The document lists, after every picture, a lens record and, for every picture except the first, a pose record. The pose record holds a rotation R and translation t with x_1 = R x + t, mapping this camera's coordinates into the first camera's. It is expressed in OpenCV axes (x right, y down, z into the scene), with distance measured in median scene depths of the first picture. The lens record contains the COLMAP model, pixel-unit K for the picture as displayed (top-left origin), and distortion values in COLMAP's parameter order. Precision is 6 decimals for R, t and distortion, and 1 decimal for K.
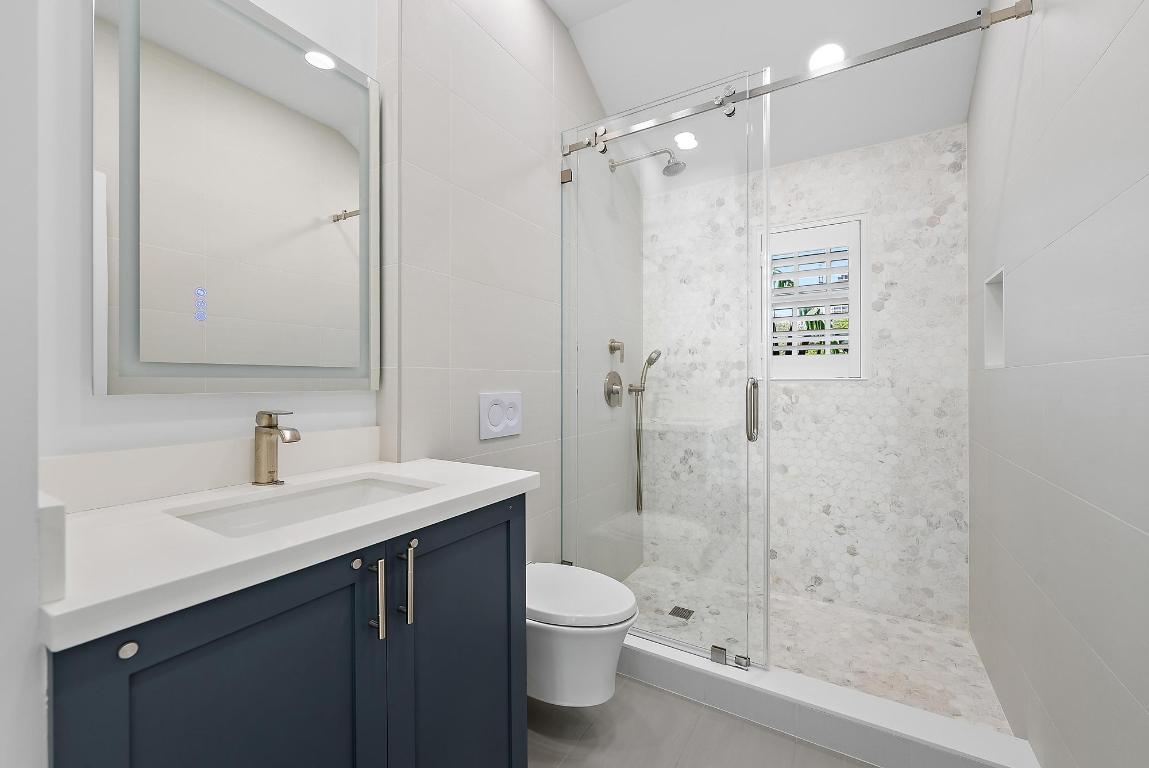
lens RADIAL K [[472.8, 0, 575.9], [0, 472.8, 384.1], [0, 0, 1]] dist [0.002537, -0.000141]
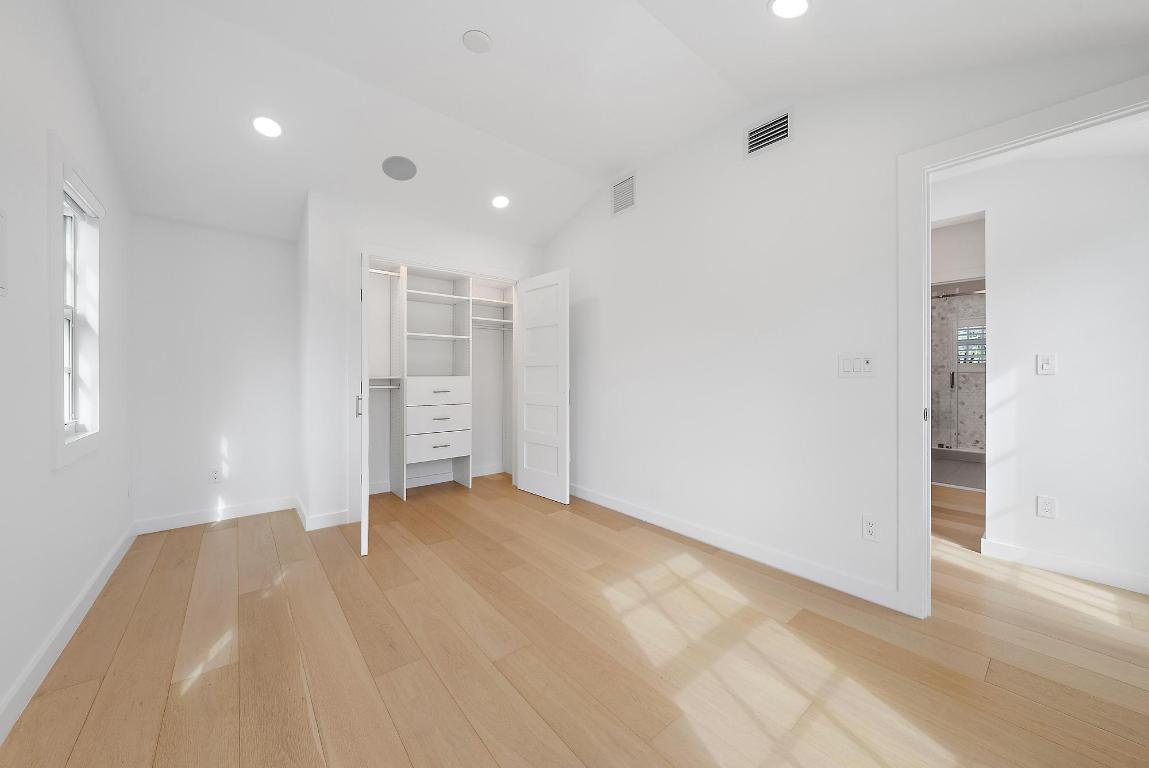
lens RADIAL K [[412.3, 0, 570.9], [0, 412.3, 378.6], [0, 0, 1]] dist [-0.003131, 0.000500]
pose [[0.941479, -0.000813, -0.337071, -0.939043], [0.002360, 0.999988, 0.004180, 0.014281], [0.337064, -0.004731, 0.941470, -2.111143]]
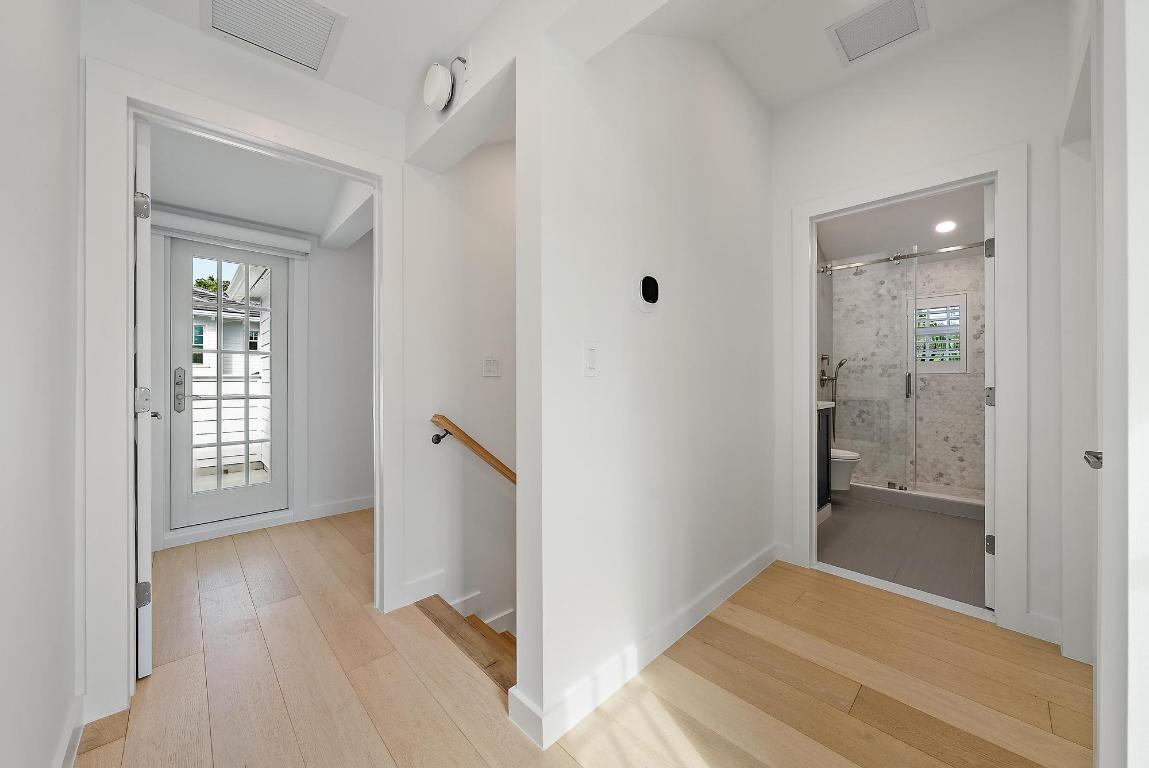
lens RADIAL K [[412.3, 0, 576.7], [0, 412.3, 380.4], [0, 0, 1]] dist [-0.003131, 0.000500]
pose [[0.965593, 0.001806, -0.260053, -0.498938], [-0.001488, 0.999998, 0.001420, 0.018492], [0.260055, -0.000984, 0.965593, -1.028257]]
